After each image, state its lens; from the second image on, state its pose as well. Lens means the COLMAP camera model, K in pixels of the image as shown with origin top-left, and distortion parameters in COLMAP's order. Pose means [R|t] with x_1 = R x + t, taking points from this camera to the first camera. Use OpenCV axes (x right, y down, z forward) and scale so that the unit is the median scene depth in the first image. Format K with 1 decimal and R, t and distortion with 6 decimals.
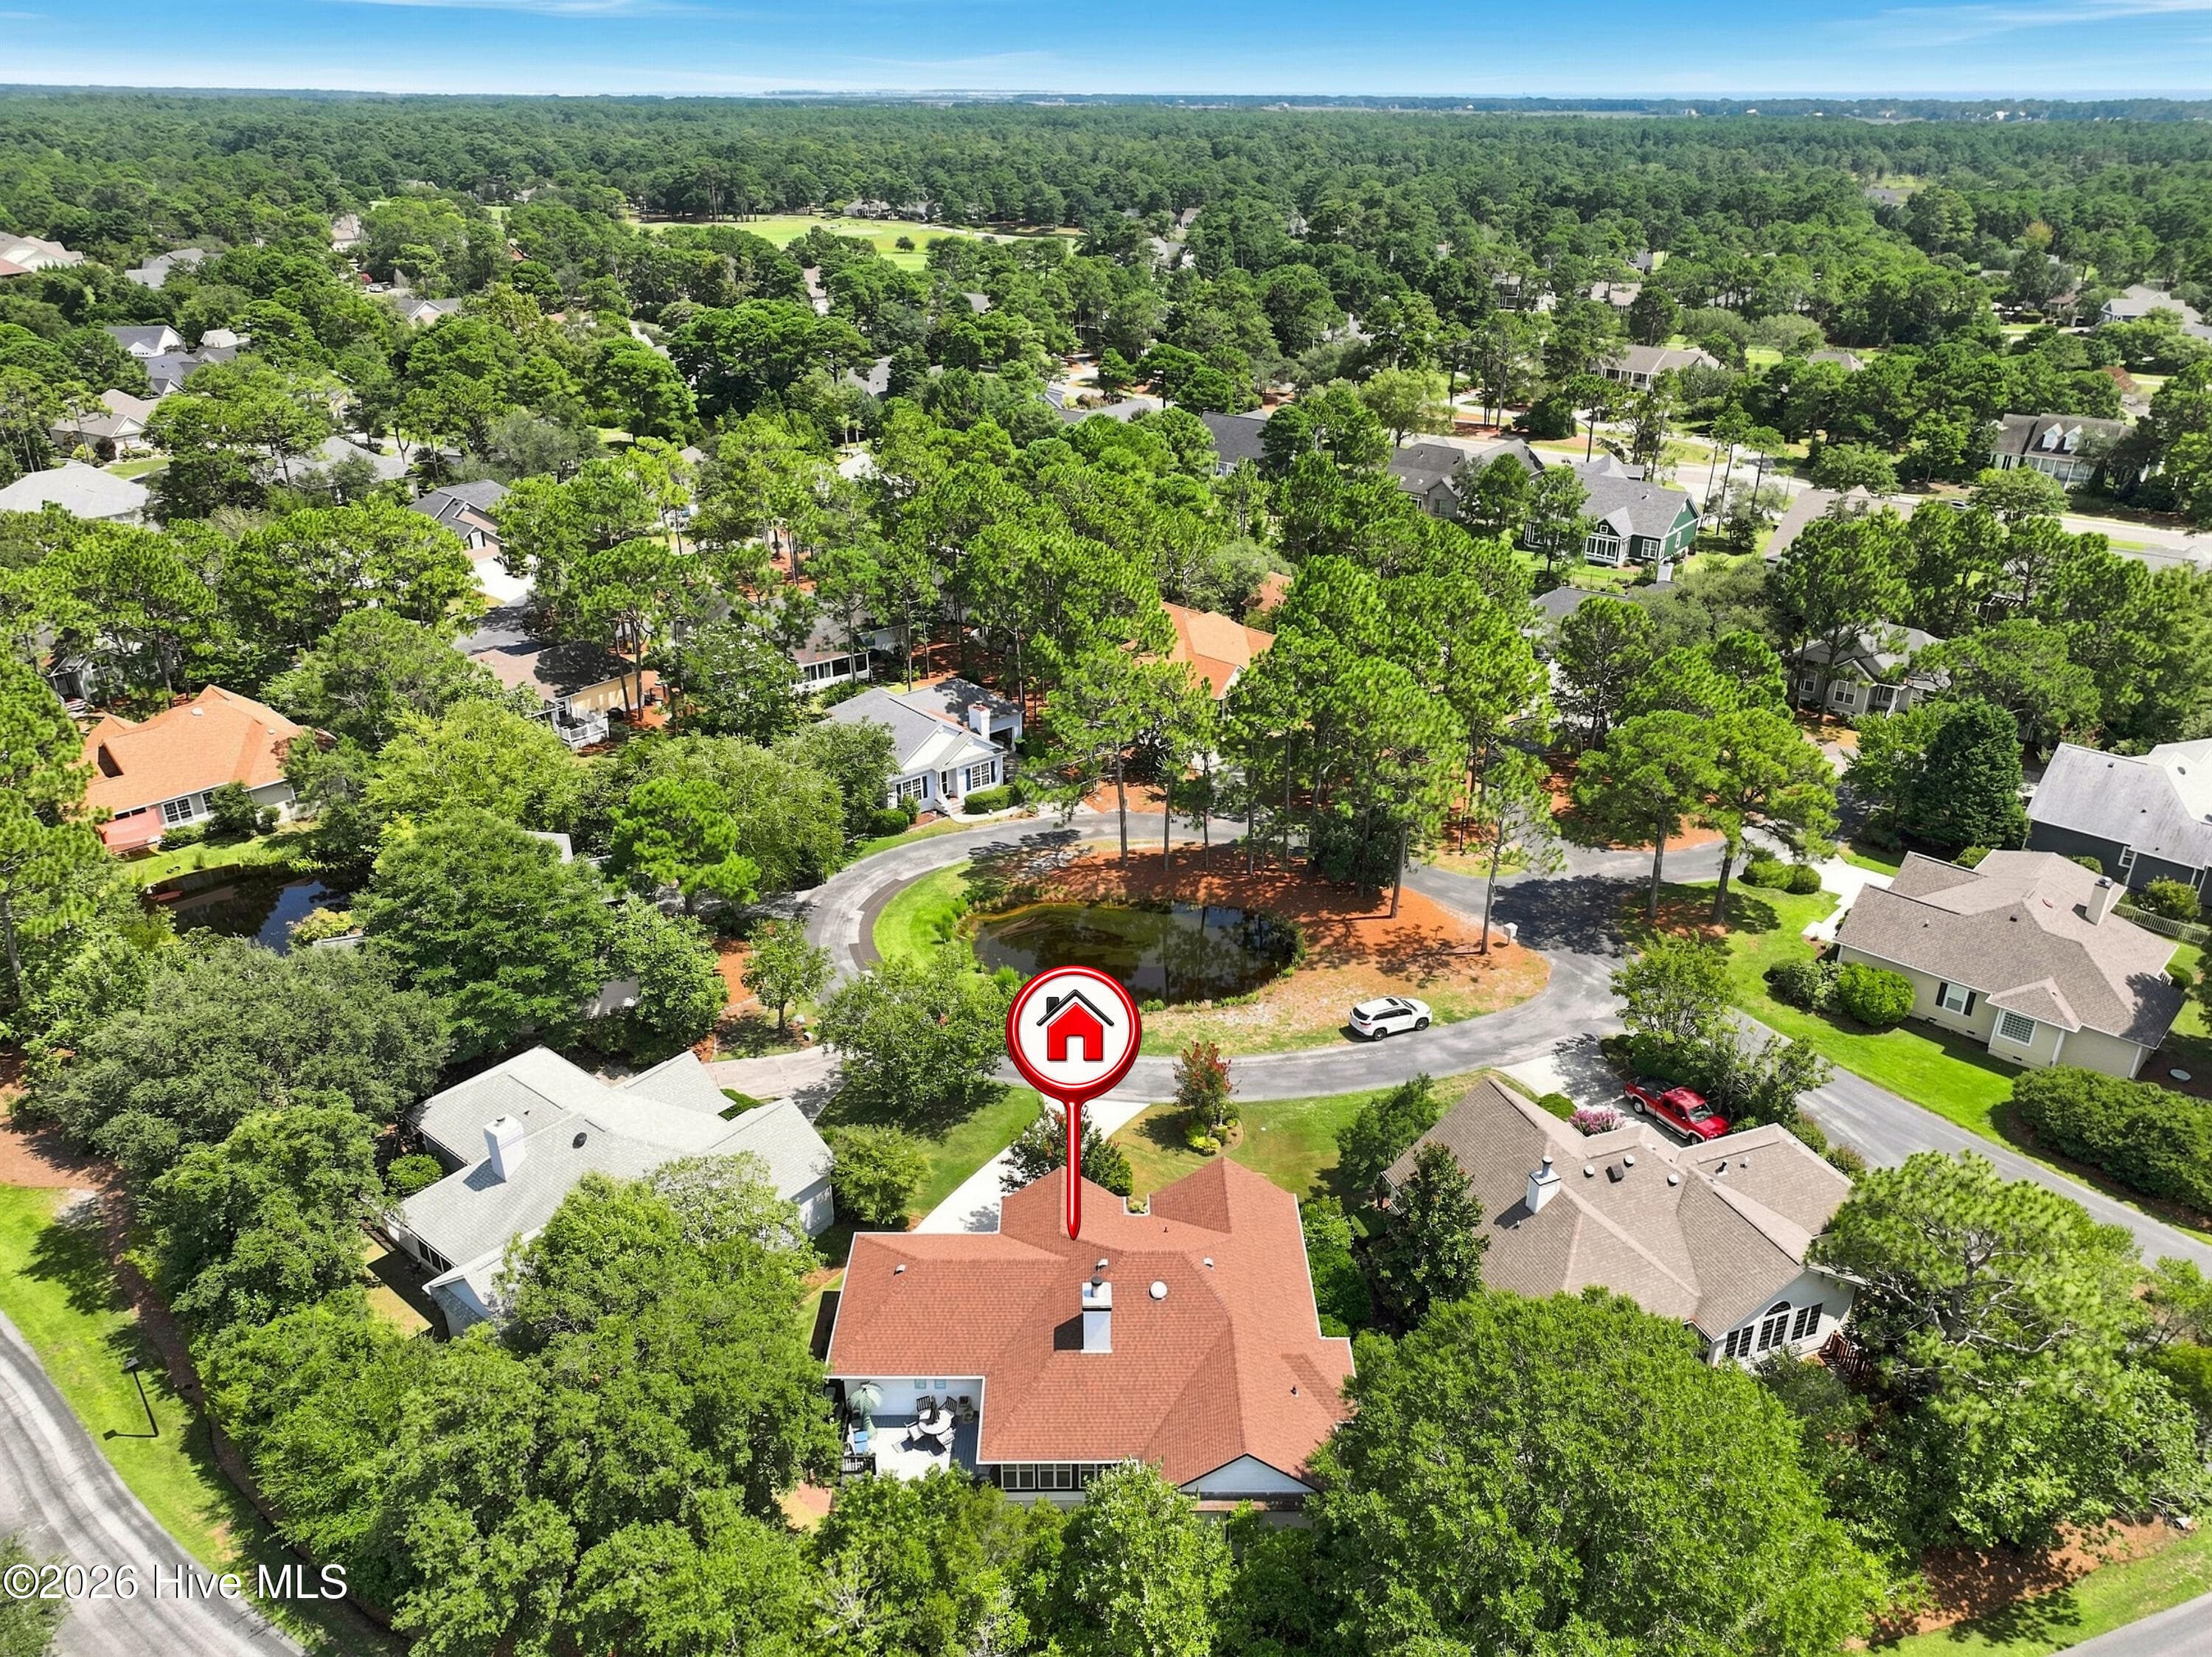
lens RADIAL K [[1552.1, 0, 1106.0], [0, 1552.1, 828.5], [0, 0, 1]] dist [0.000961, 0.016592]
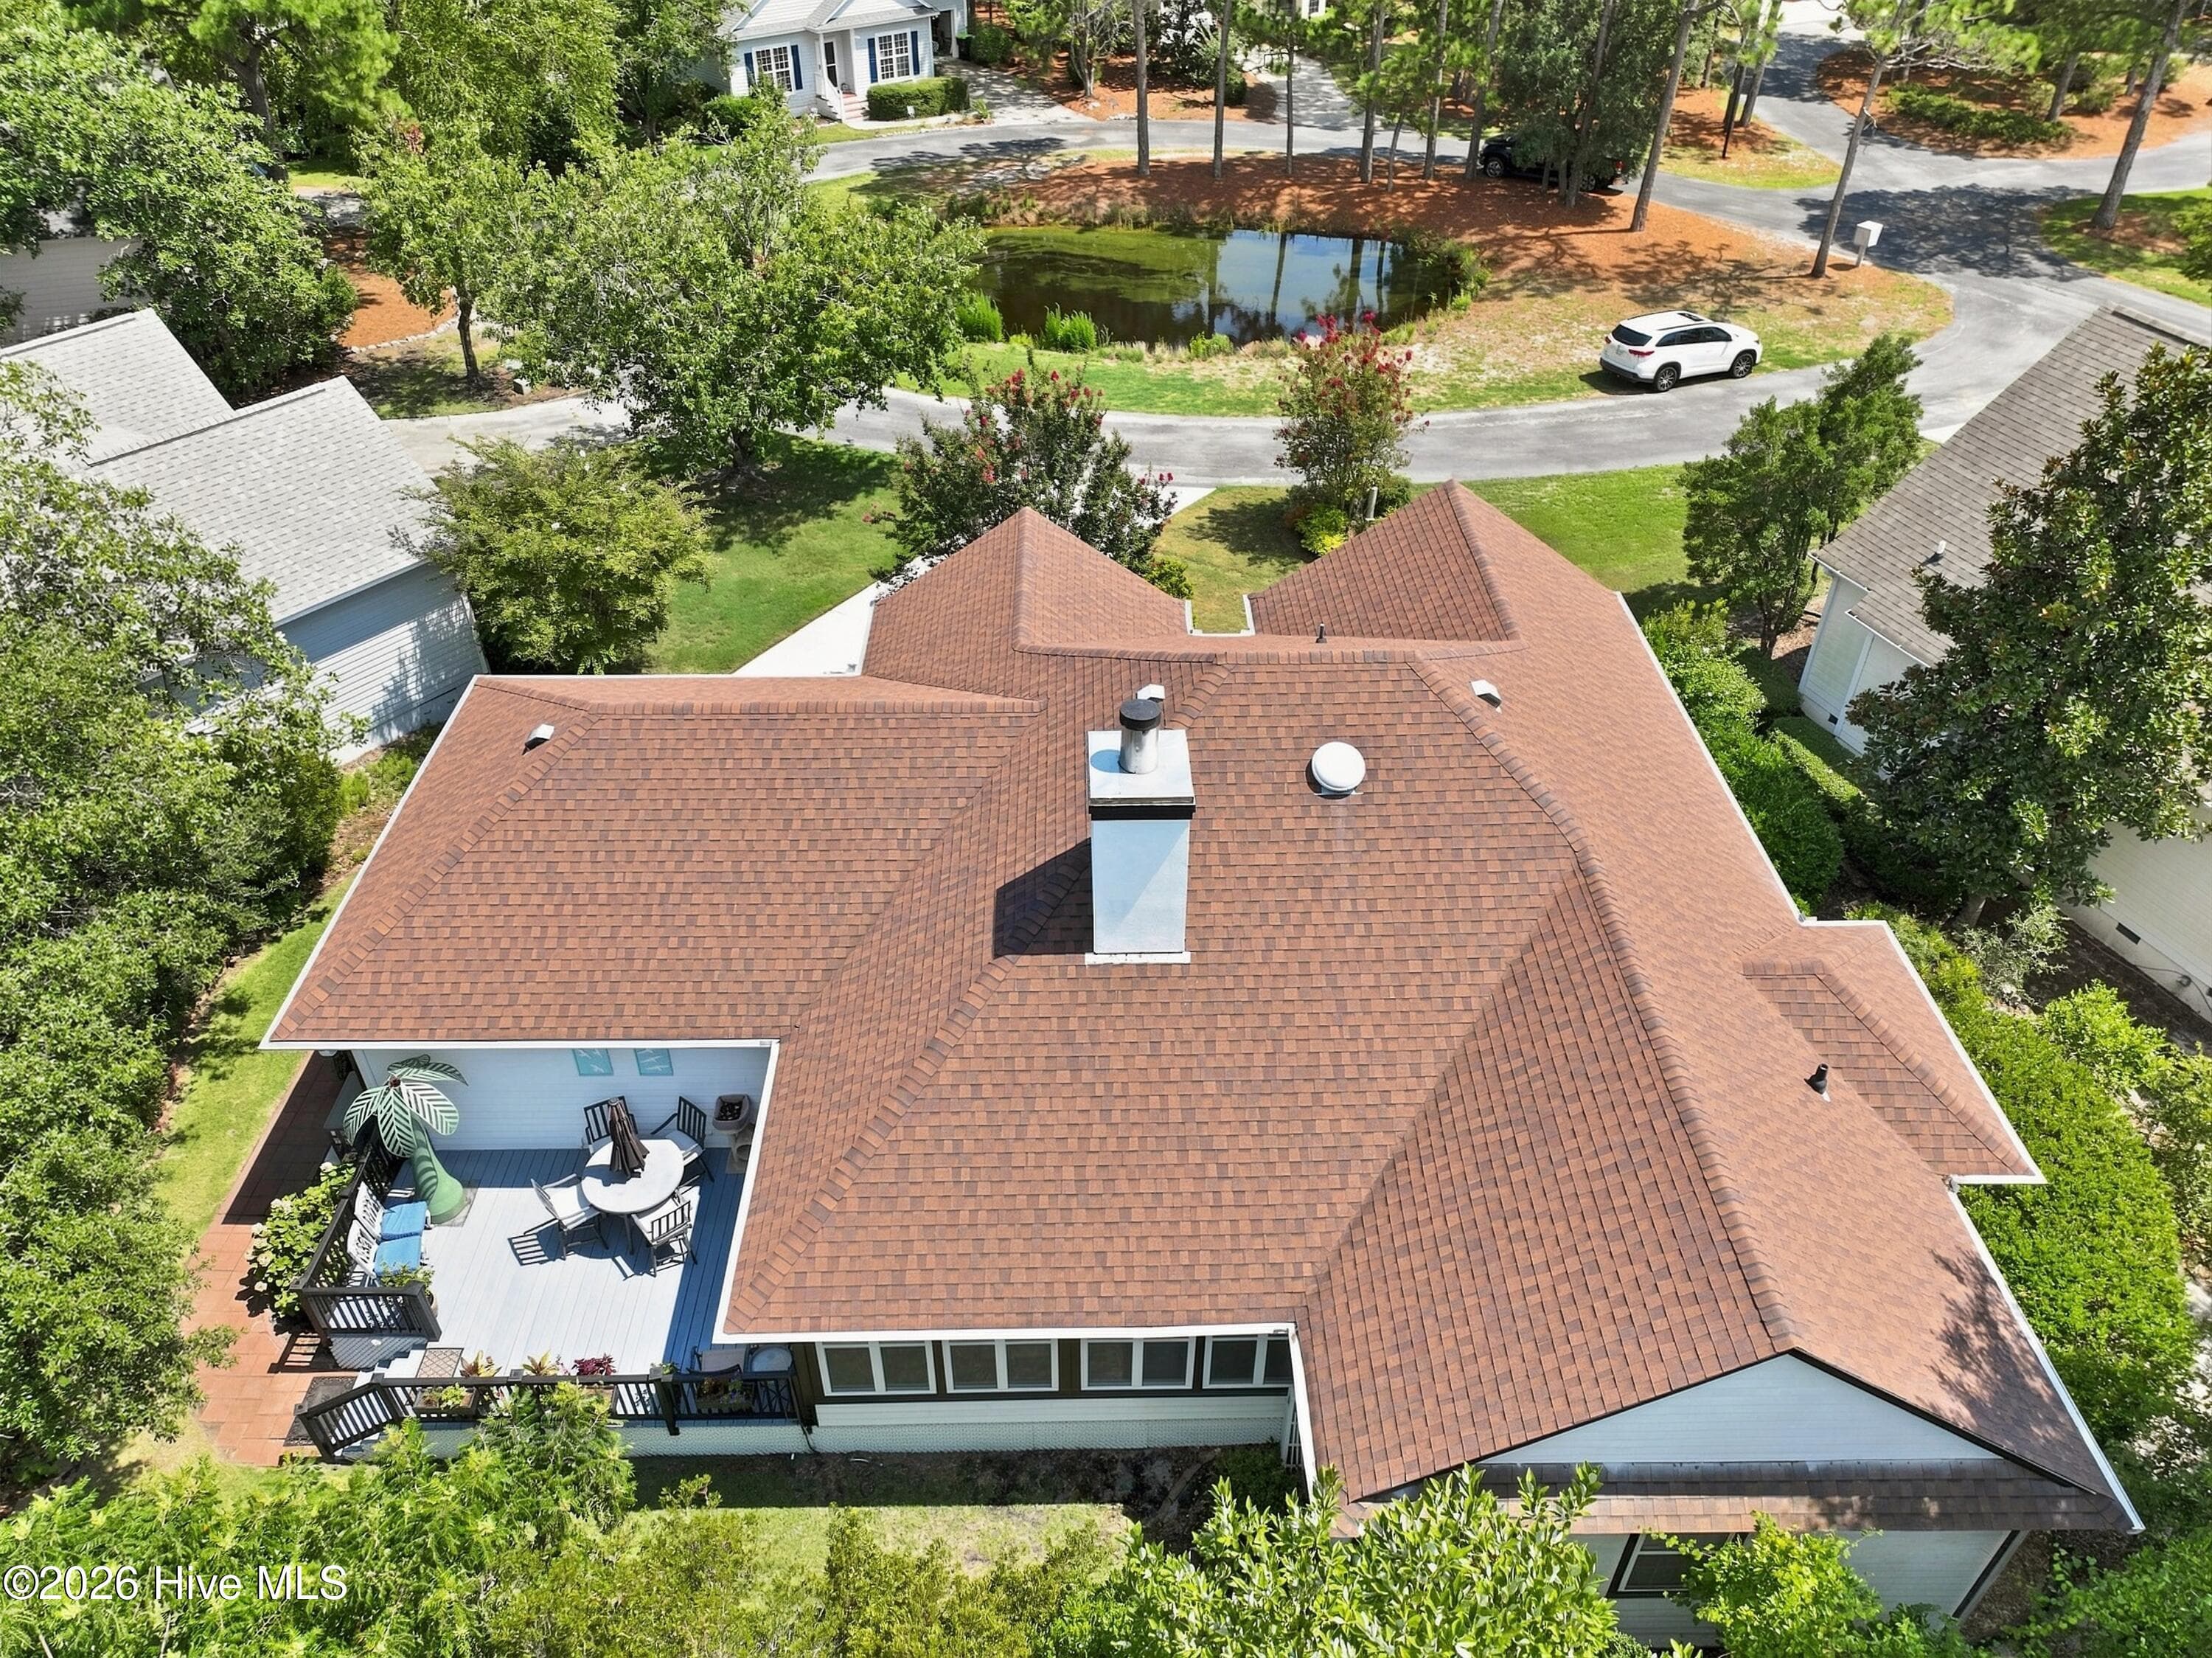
lens RADIAL K [[1552.2, 0, 1106.0], [0, 1552.2, 829.0], [0, 0, 1]] dist [0.000961, 0.016592]
pose [[0.999950, -0.005839, 0.008105, -0.009010], [0.003982, 0.977112, 0.212687, 0.157232], [-0.009161, -0.212644, 0.977087, 0.450865]]
